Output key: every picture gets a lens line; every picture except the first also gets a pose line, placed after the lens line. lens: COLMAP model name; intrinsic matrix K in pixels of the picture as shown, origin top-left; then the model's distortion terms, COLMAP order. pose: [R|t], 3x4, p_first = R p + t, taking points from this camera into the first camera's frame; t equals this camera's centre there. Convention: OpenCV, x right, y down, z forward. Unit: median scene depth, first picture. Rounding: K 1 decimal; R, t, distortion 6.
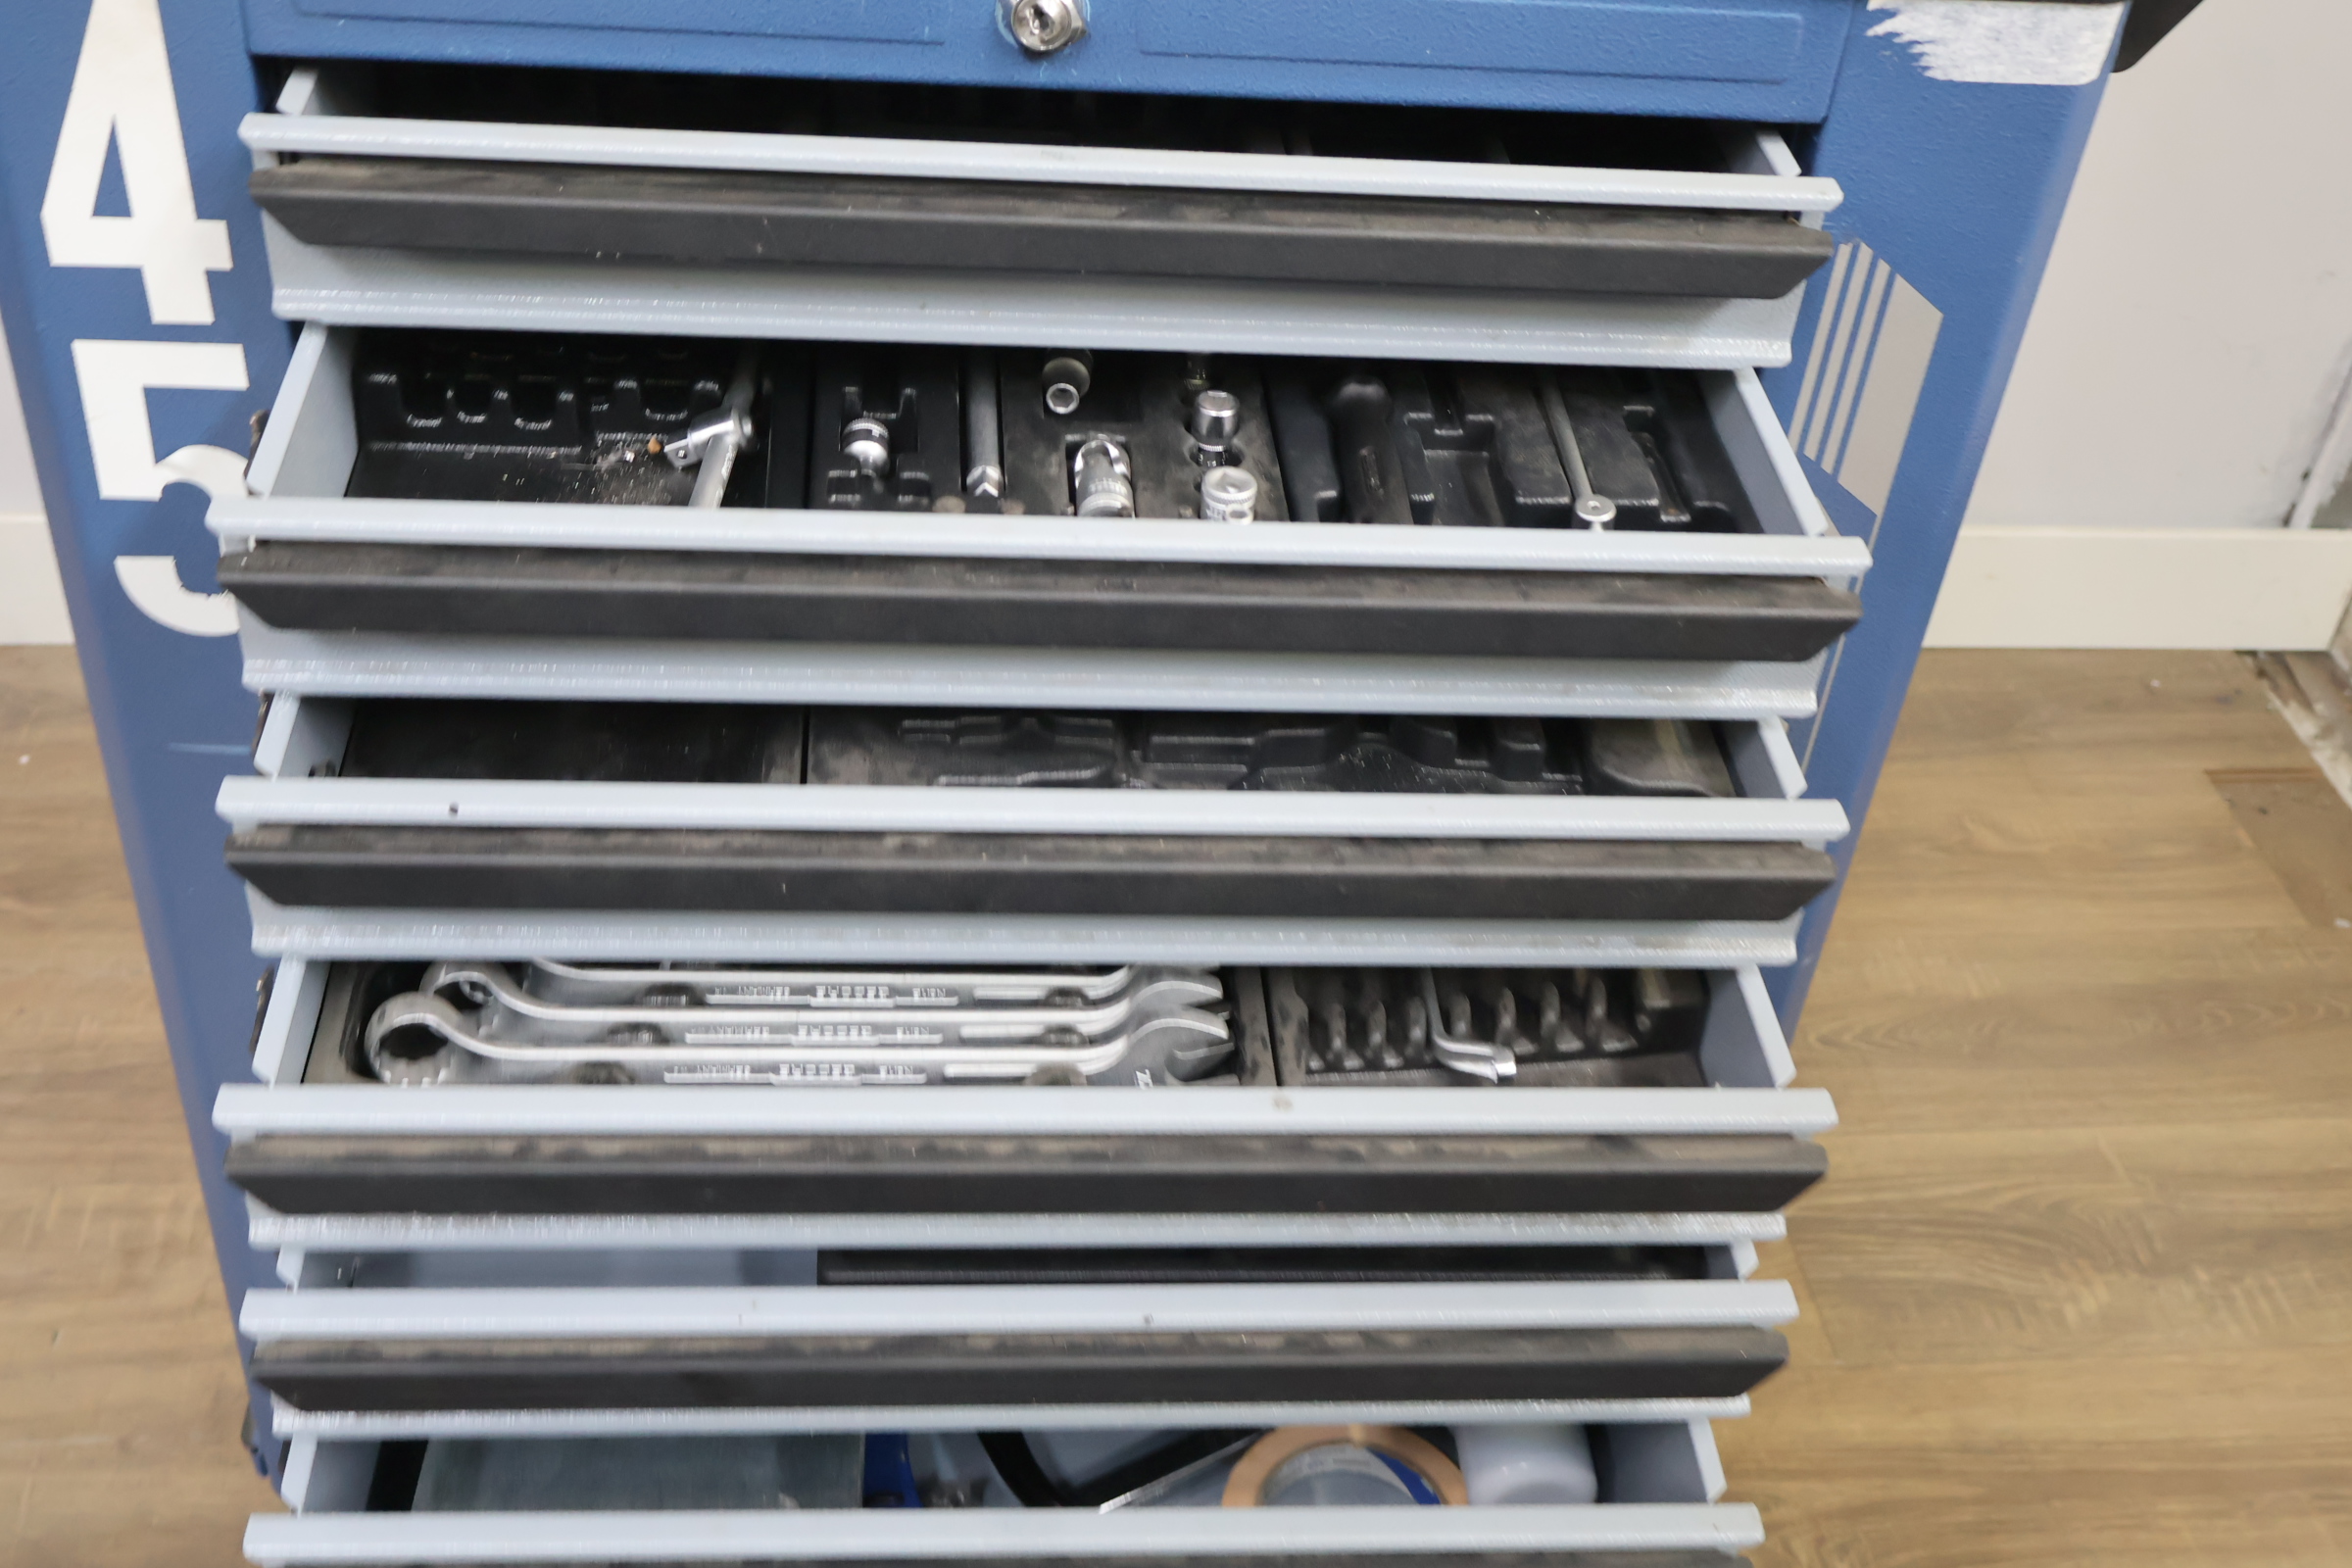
lens RADIAL K [[2532.8, 0, 1156.9], [0, 2532.8, 771.0], [0, 0, 1]] dist [-0.004922, 0.000000]
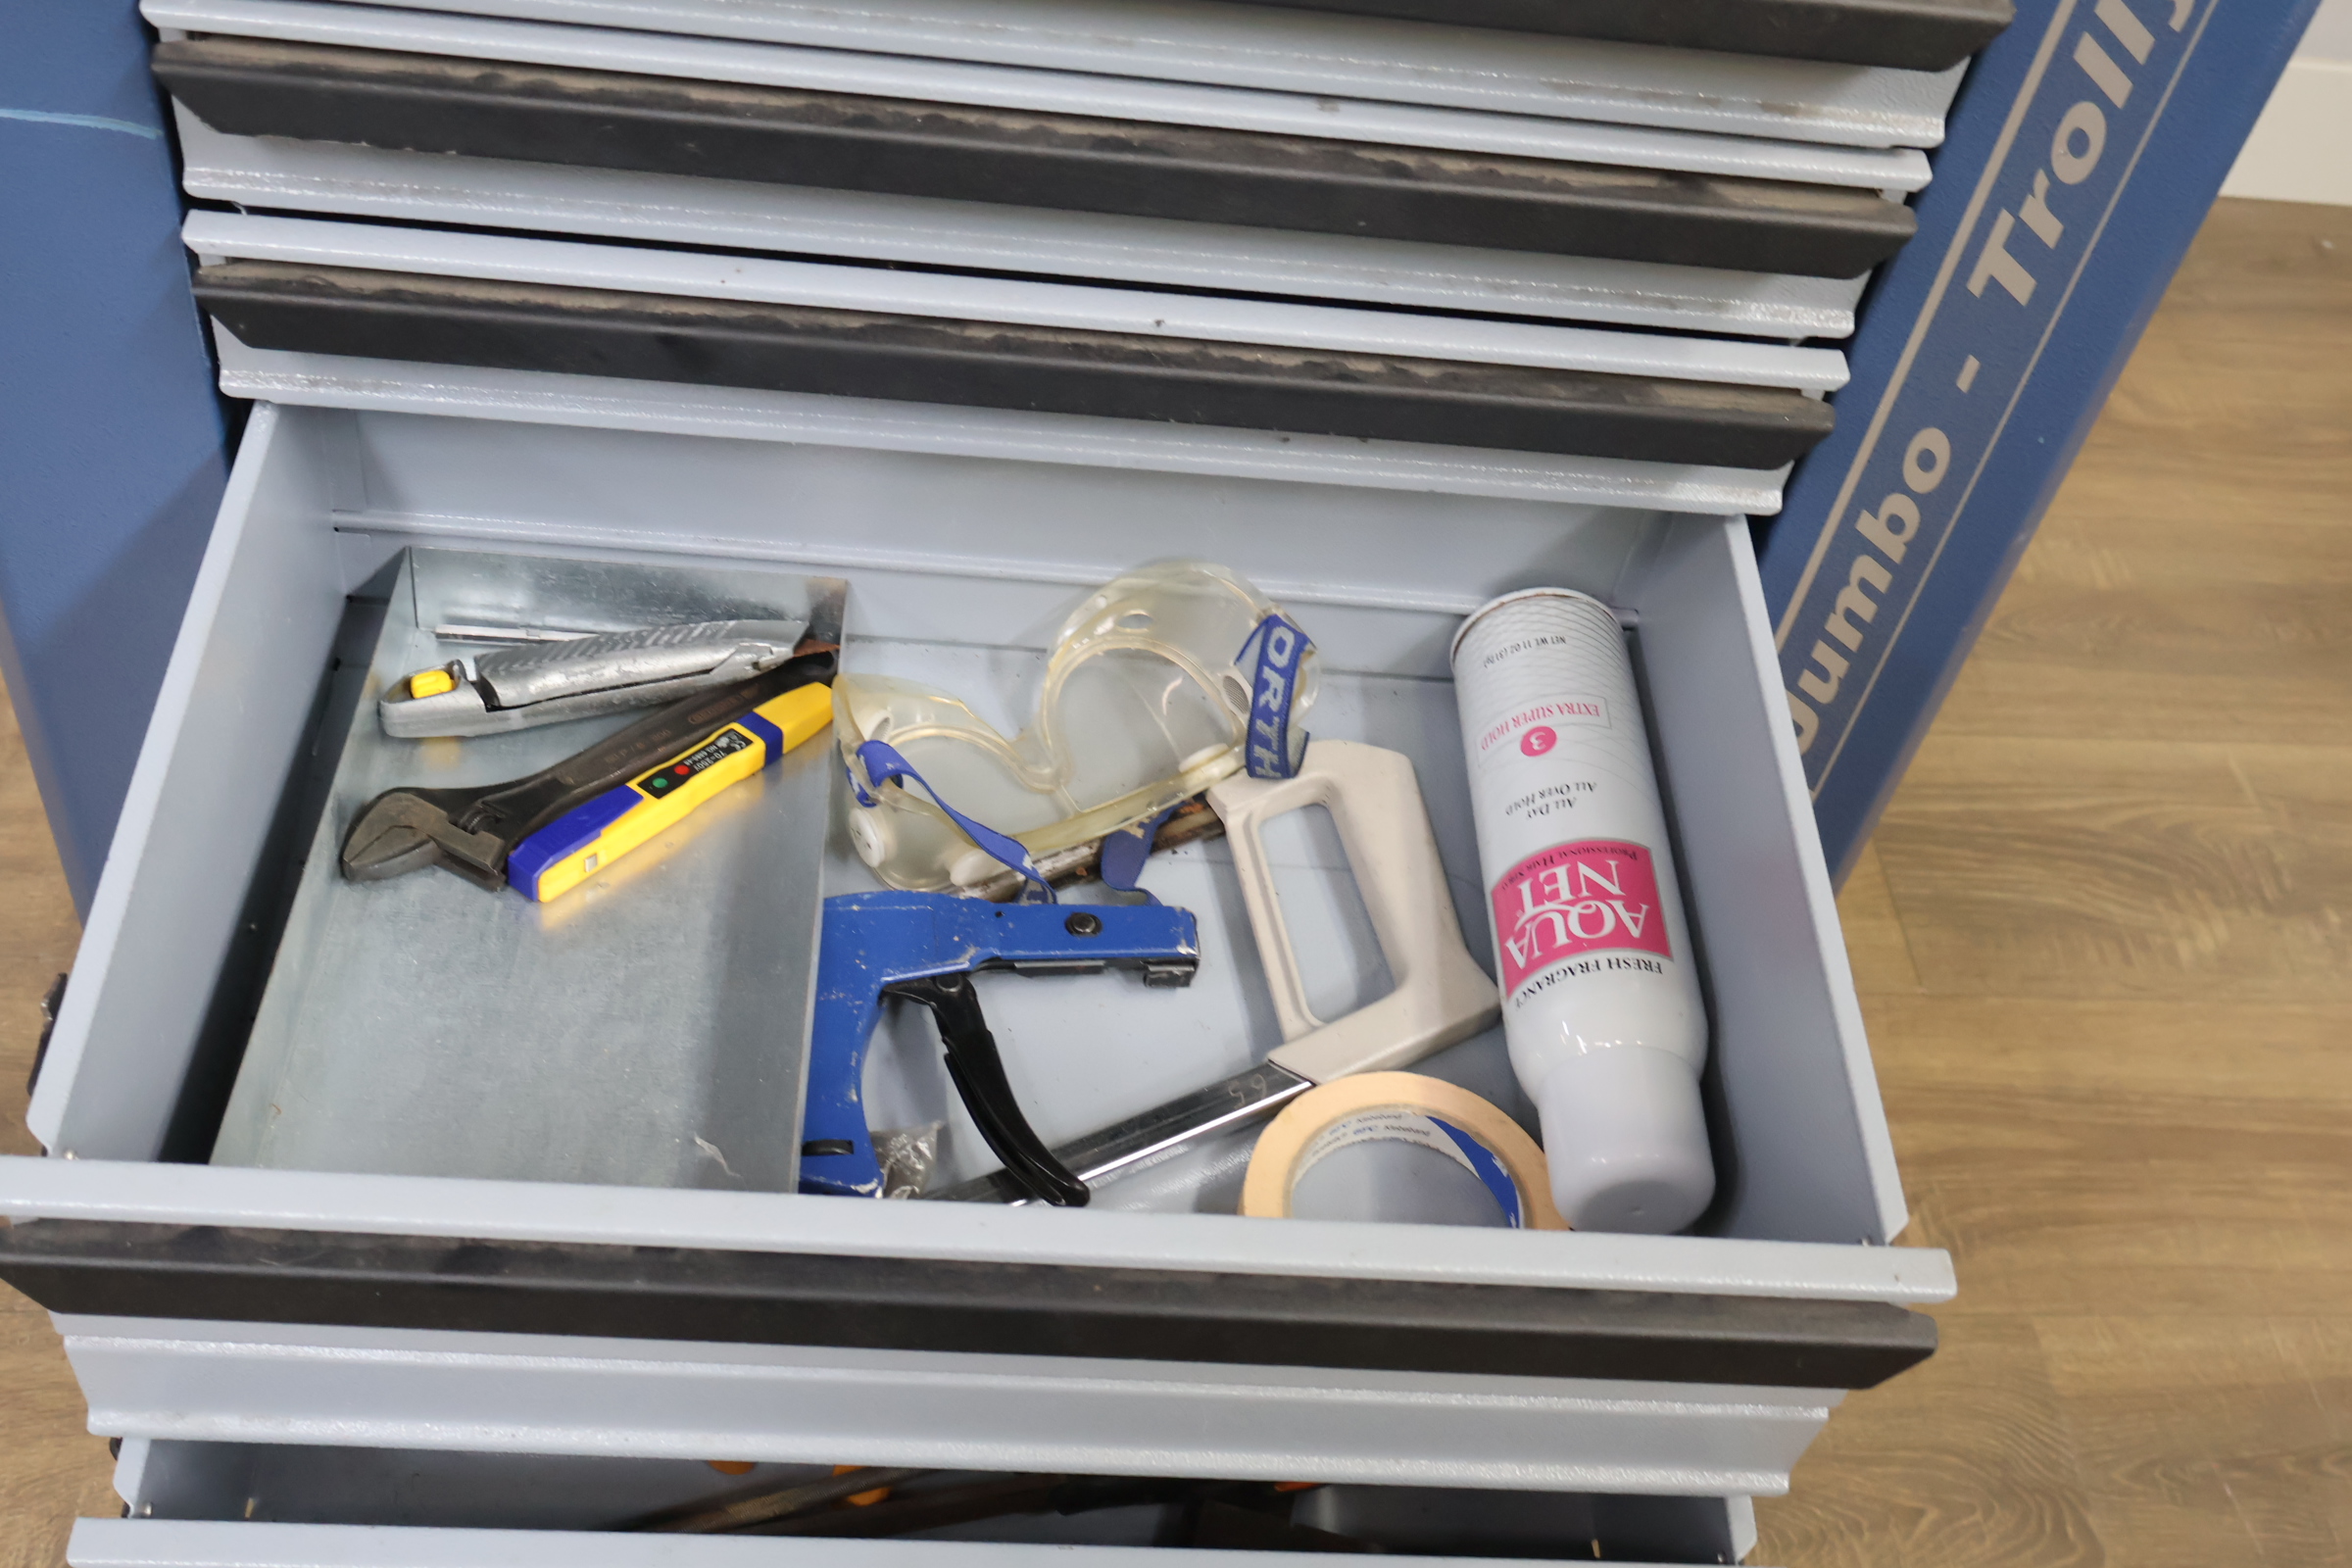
lens RADIAL K [[2532.8, 0, 1163.7], [0, 2532.8, 760.1], [0, 0, 1]] dist [-0.004922, 0.000000]
pose [[0.997856, 0.063896, 0.014137, -0.012452], [-0.065400, 0.981353, 0.180746, 0.011585], [-0.002325, -0.181283, 0.983428, 0.138479]]
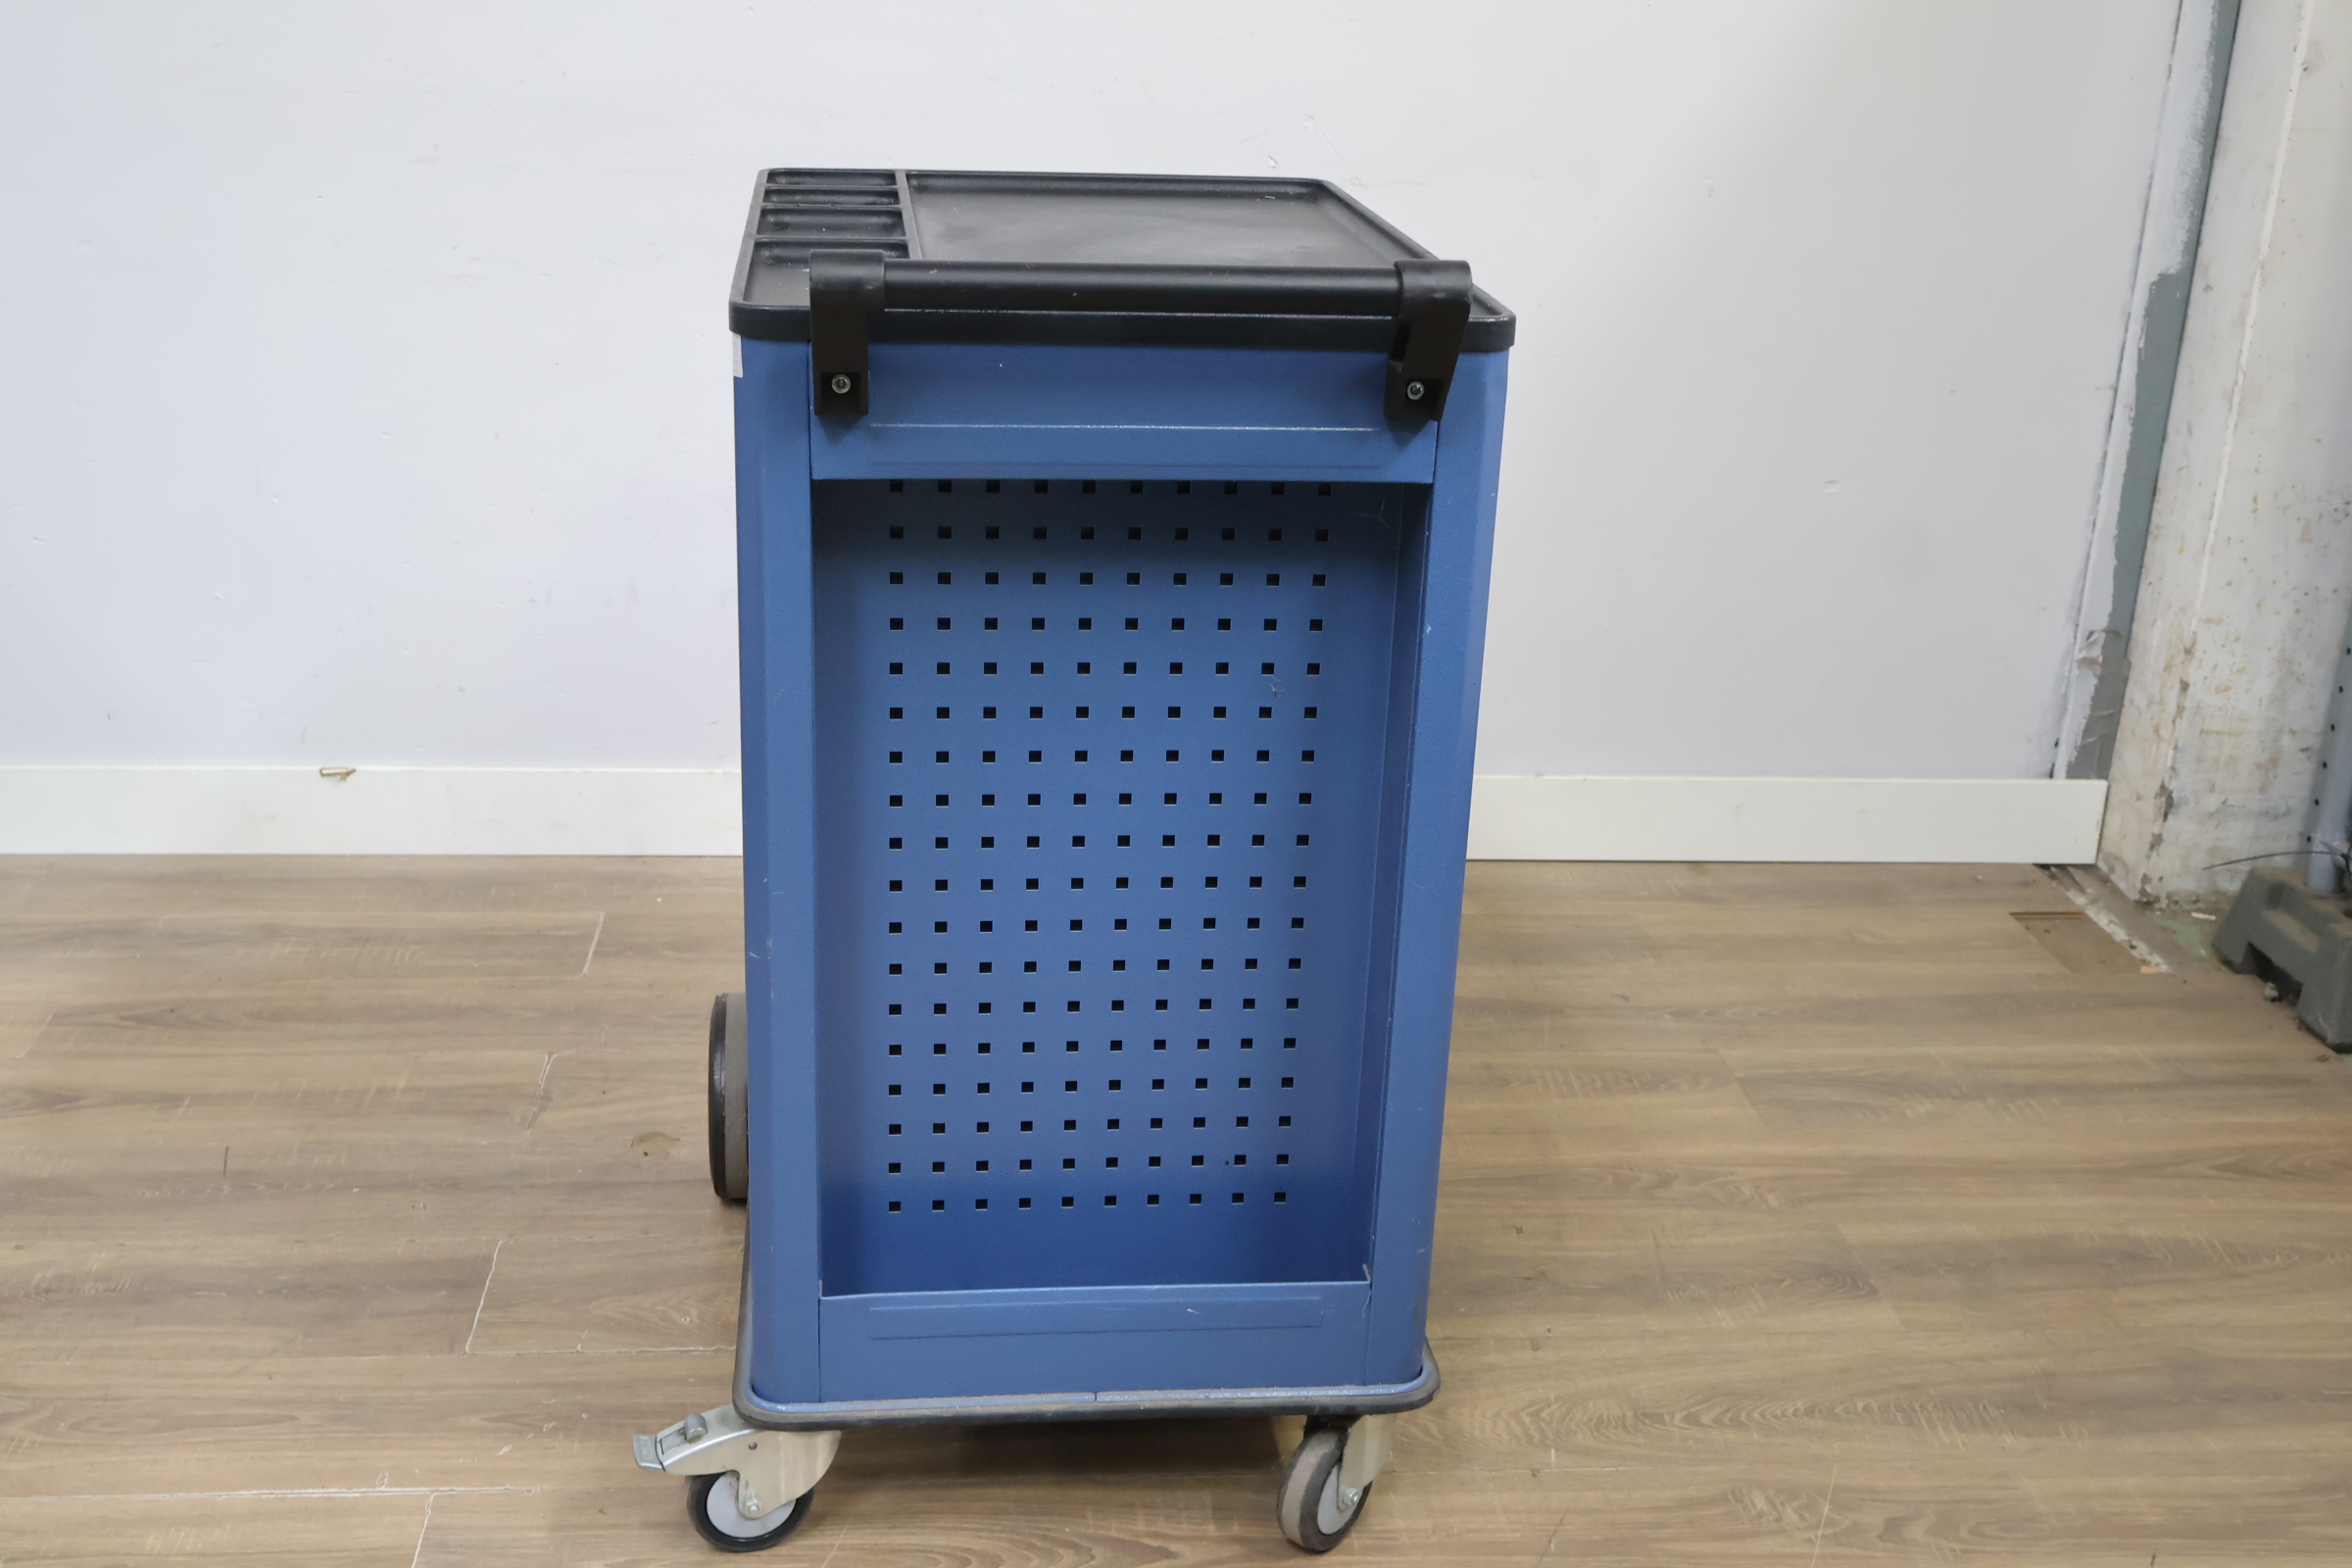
lens RADIAL K [[2532.8, 0, 1176.2], [0, 2532.8, 782.8], [0, 0, 1]] dist [-0.004922, 0.000000]
pose [[0.999287, -0.028922, -0.024259, -0.076724], [0.019598, 0.946737, -0.321412, 0.528506], [0.032263, 0.320707, 0.946629, -0.665083]]
